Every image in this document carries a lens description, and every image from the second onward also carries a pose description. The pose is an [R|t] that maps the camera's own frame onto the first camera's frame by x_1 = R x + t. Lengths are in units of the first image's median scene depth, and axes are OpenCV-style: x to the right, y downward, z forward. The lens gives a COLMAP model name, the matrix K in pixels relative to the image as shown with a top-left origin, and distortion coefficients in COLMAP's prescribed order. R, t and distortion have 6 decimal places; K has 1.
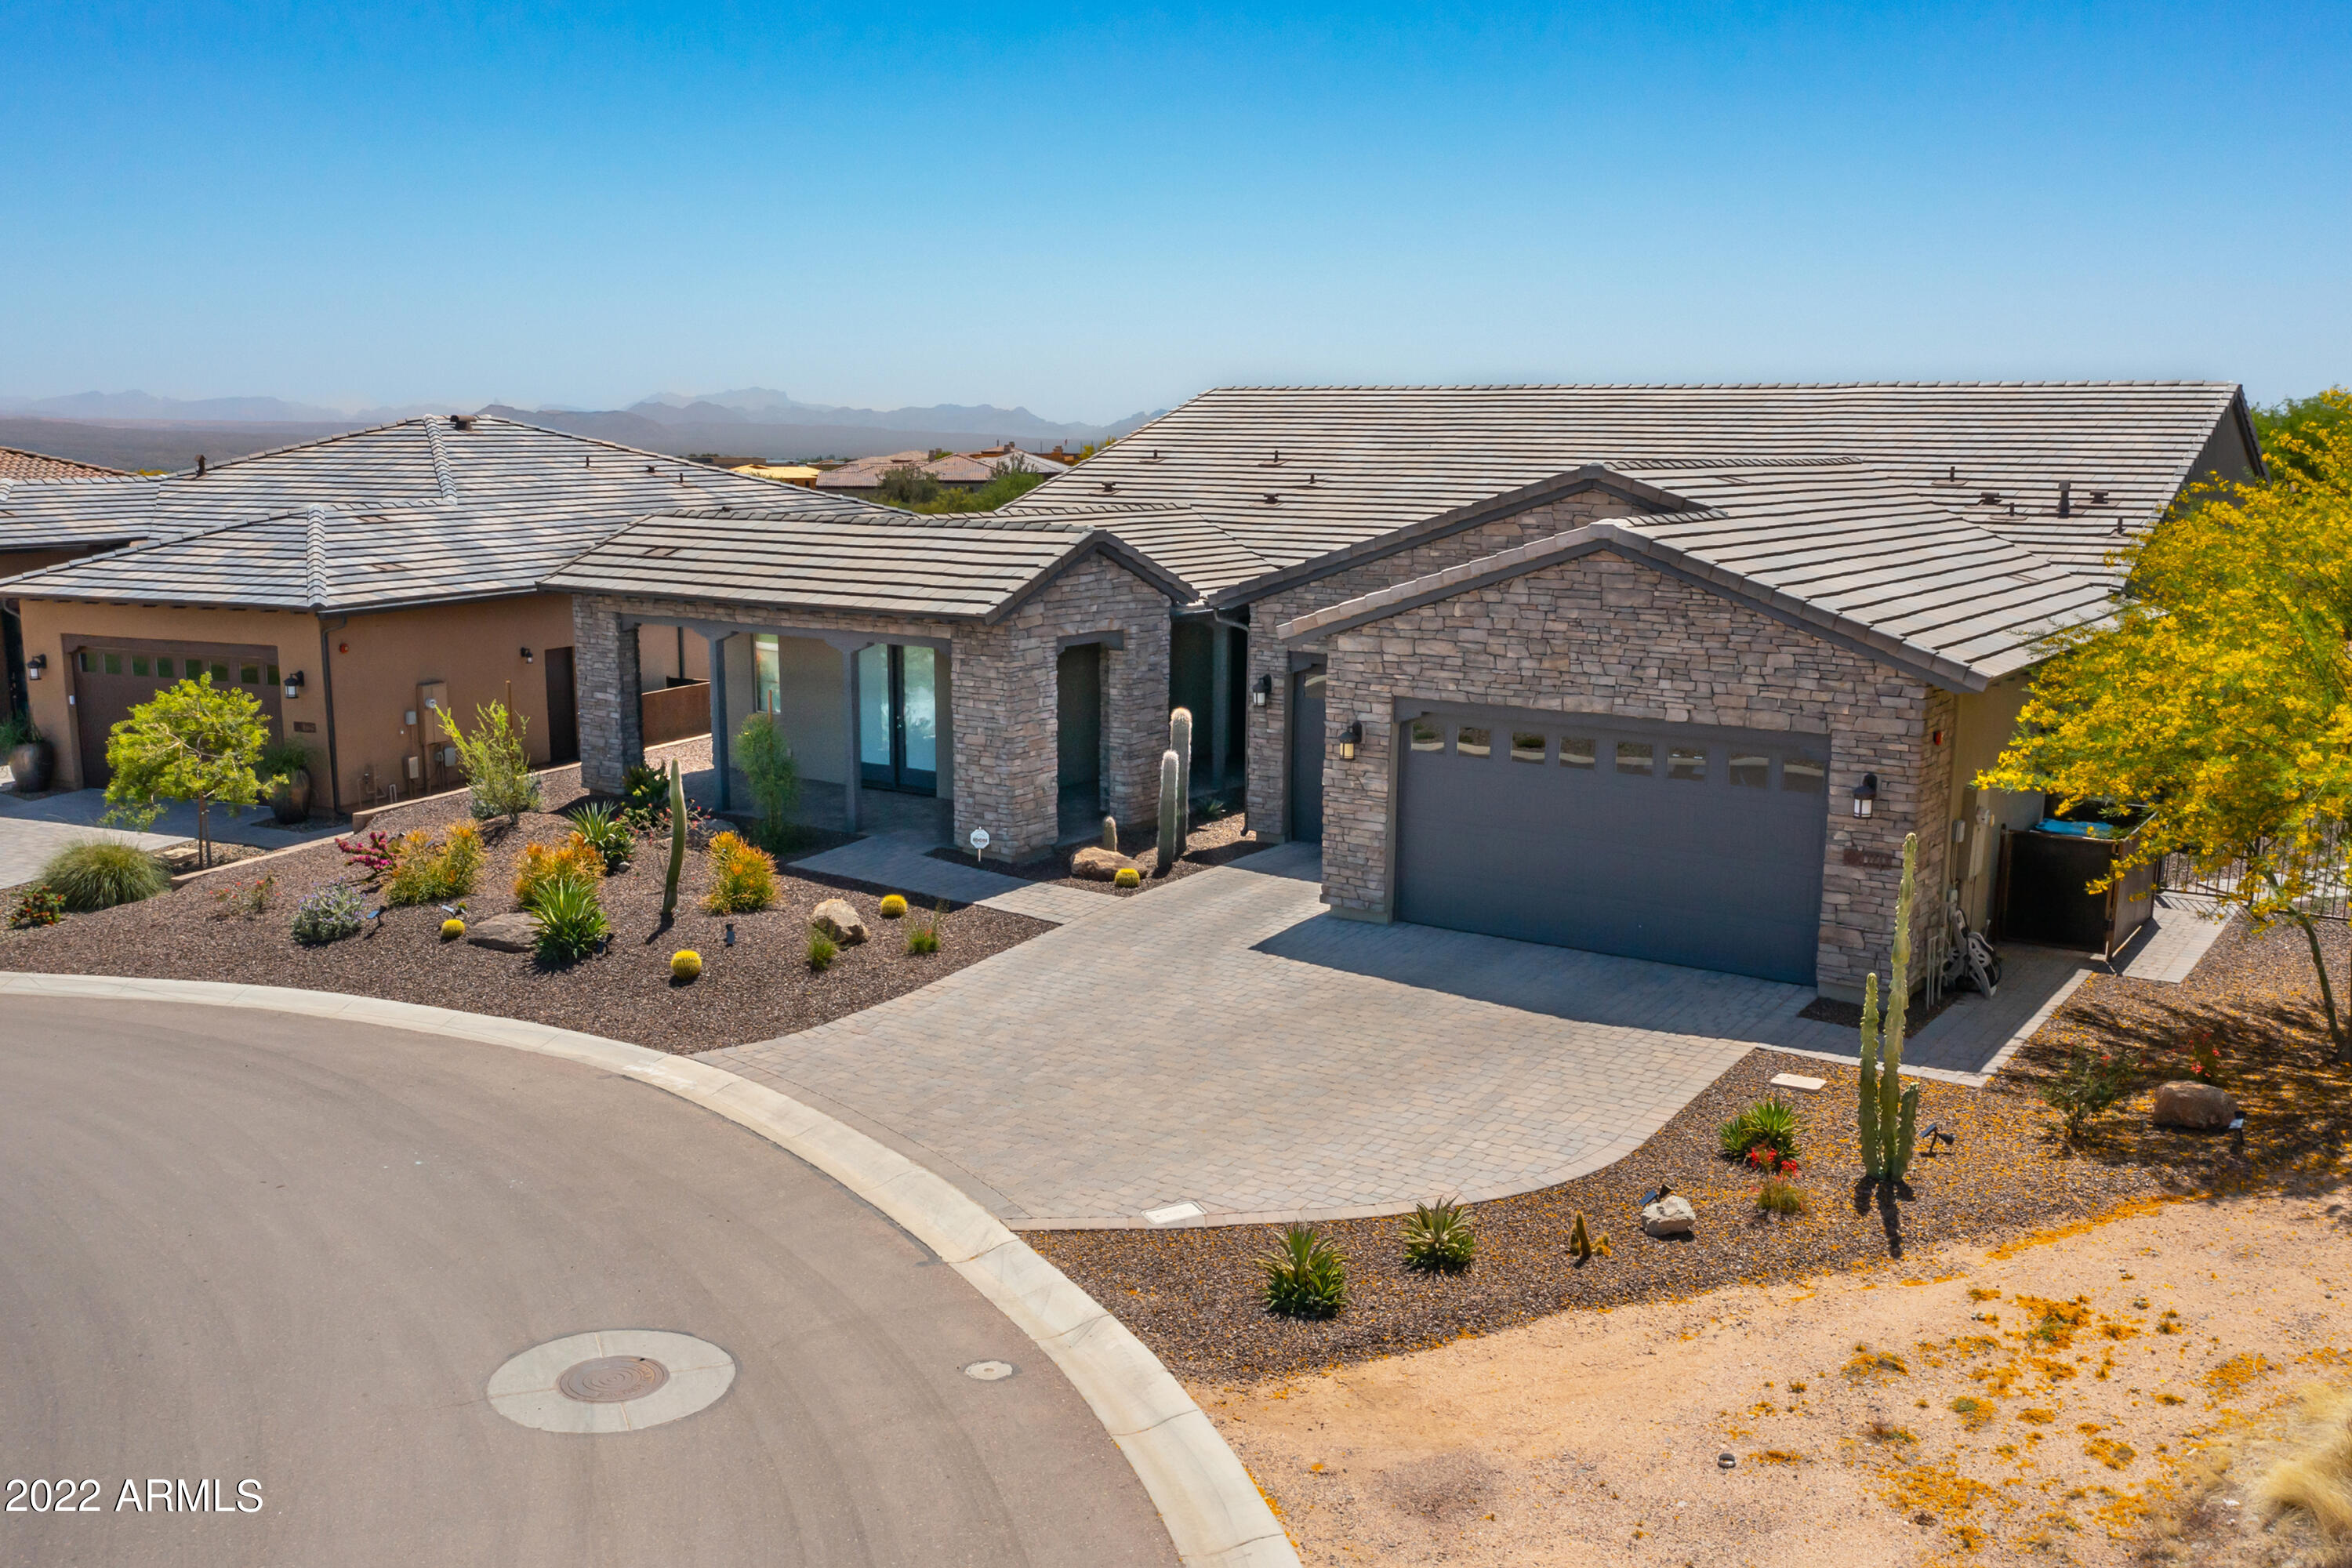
lens RADIAL K [[2016.9, 0, 1176.0], [0, 2016.9, 784.0], [0, 0, 1]] dist [-0.005941, -0.007516]
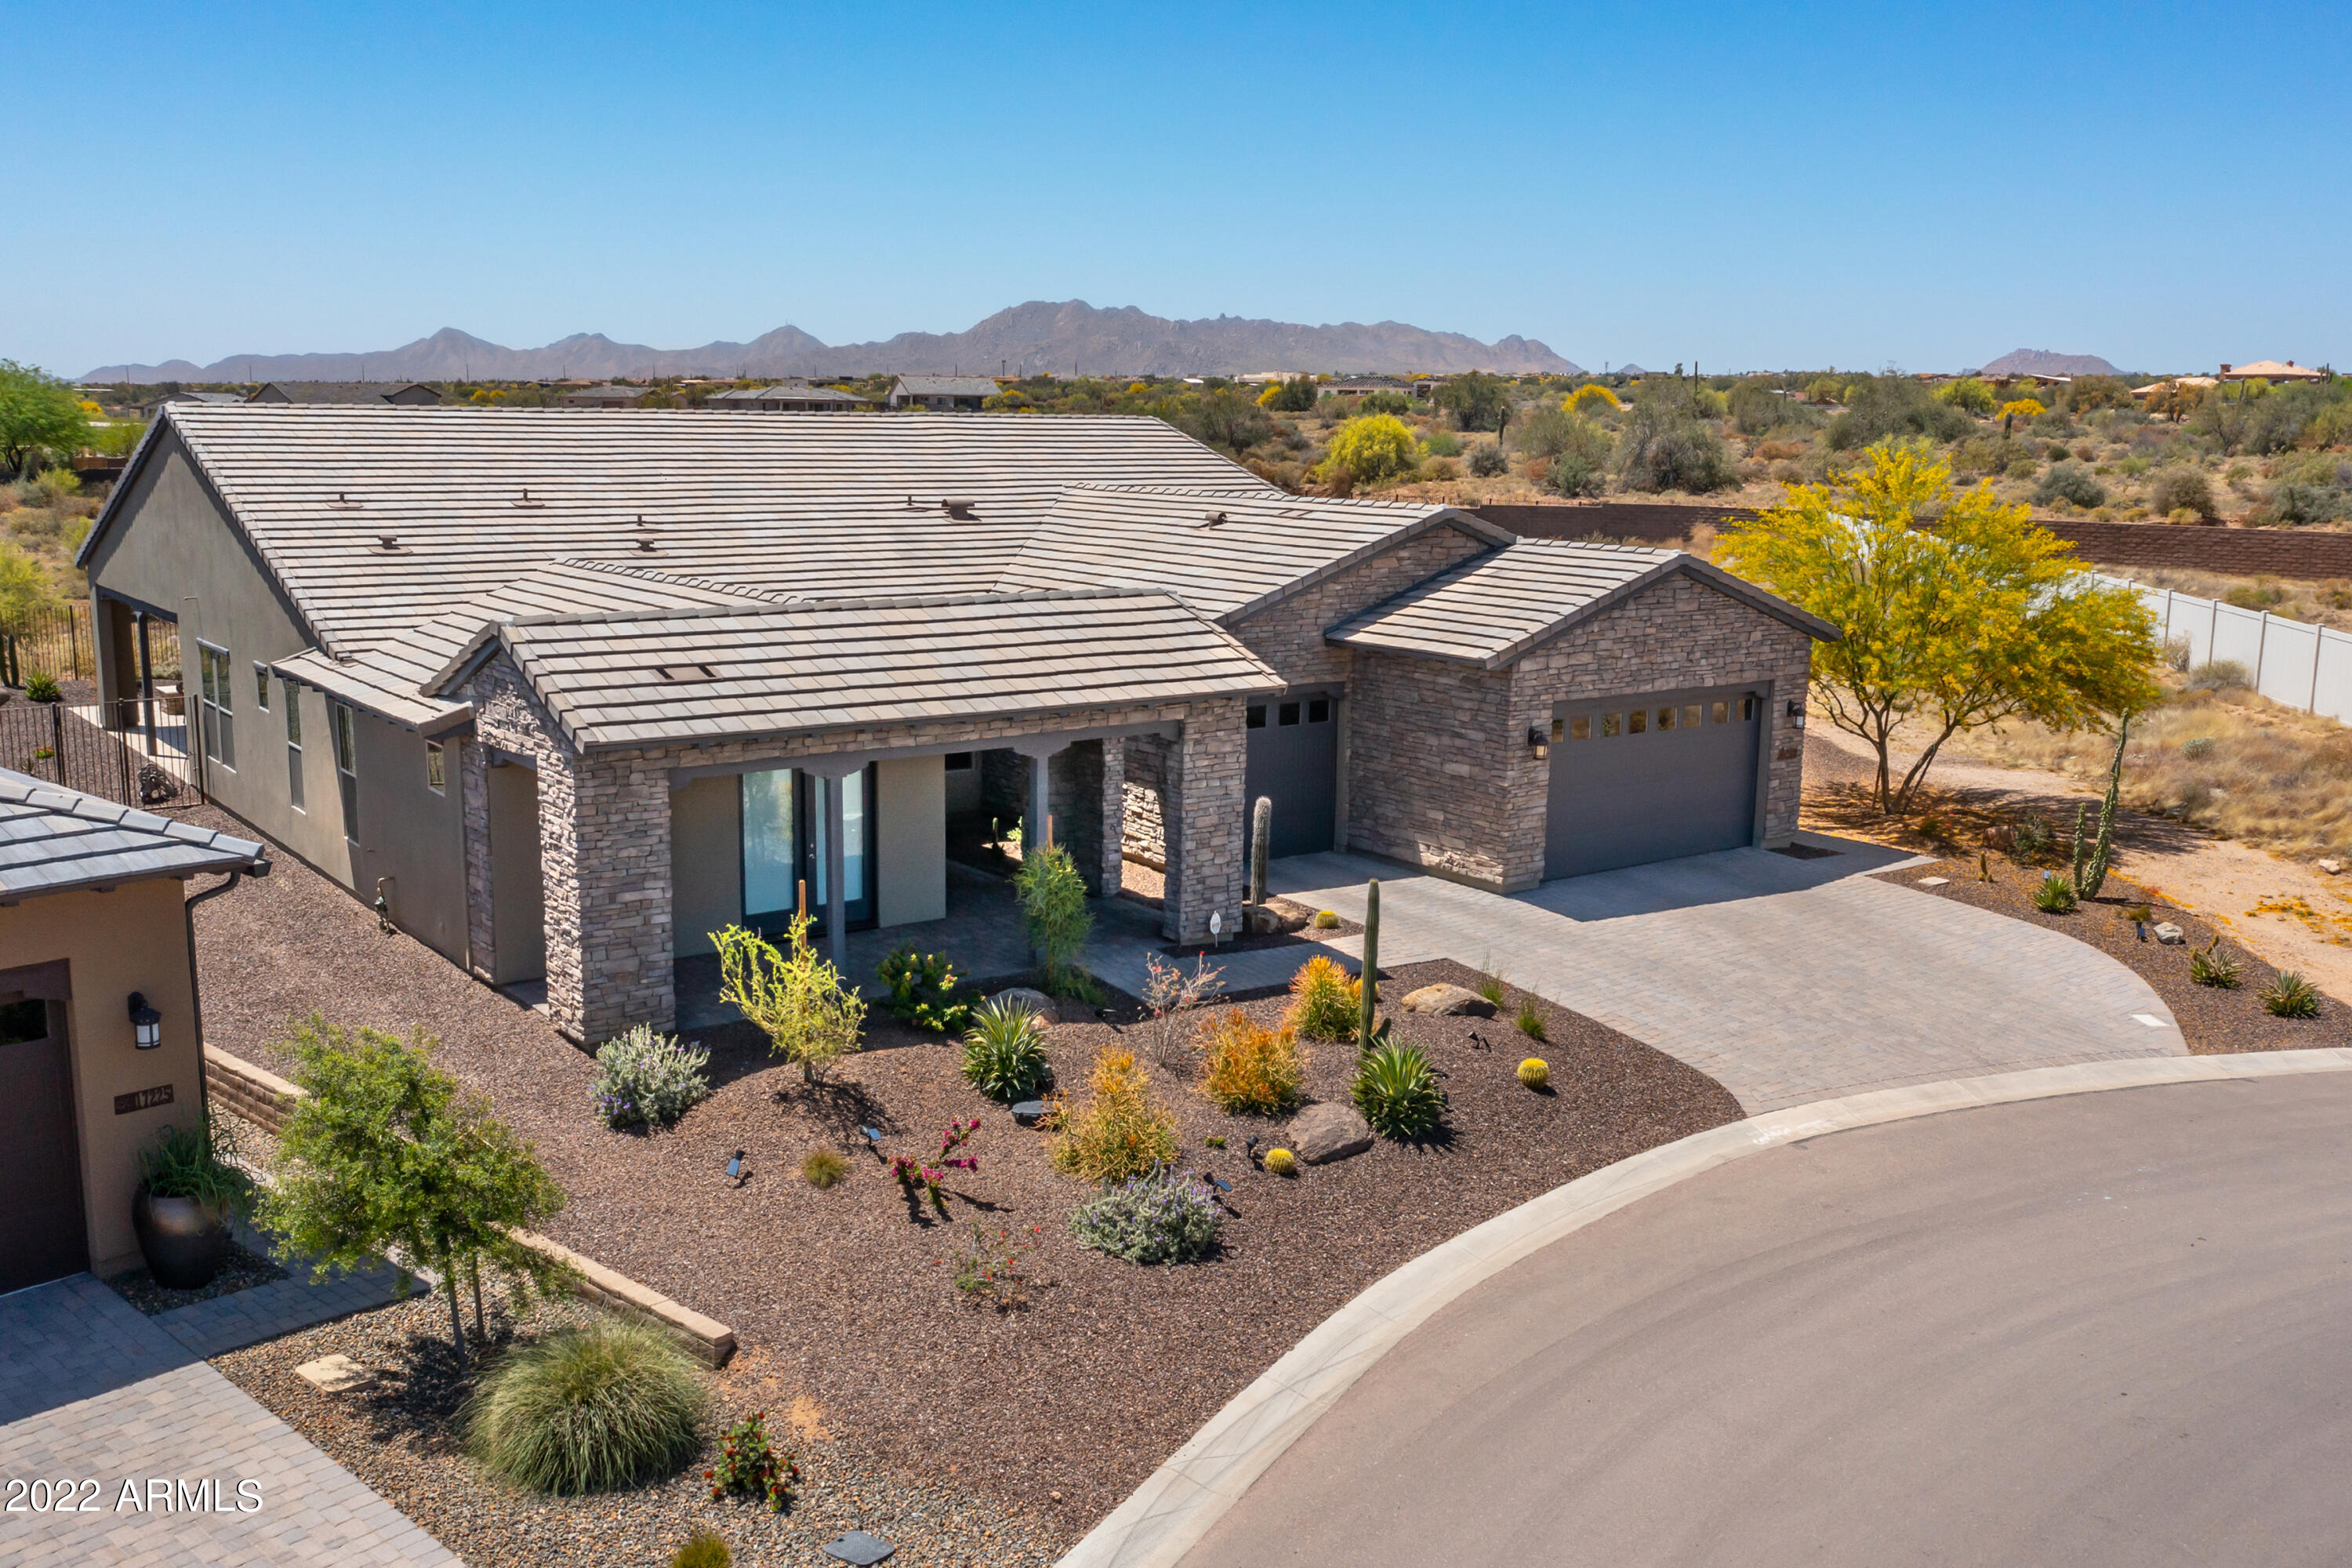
lens RADIAL K [[2016.9, 0, 1176.0], [0, 2016.9, 784.0], [0, 0, 1]] dist [-0.005941, -0.007516]
pose [[0.317182, -0.165800, 0.933759, -1.190915], [0.149595, 0.981020, 0.123377, -0.191128], [-0.936492, 0.100552, 0.335965, 0.847759]]
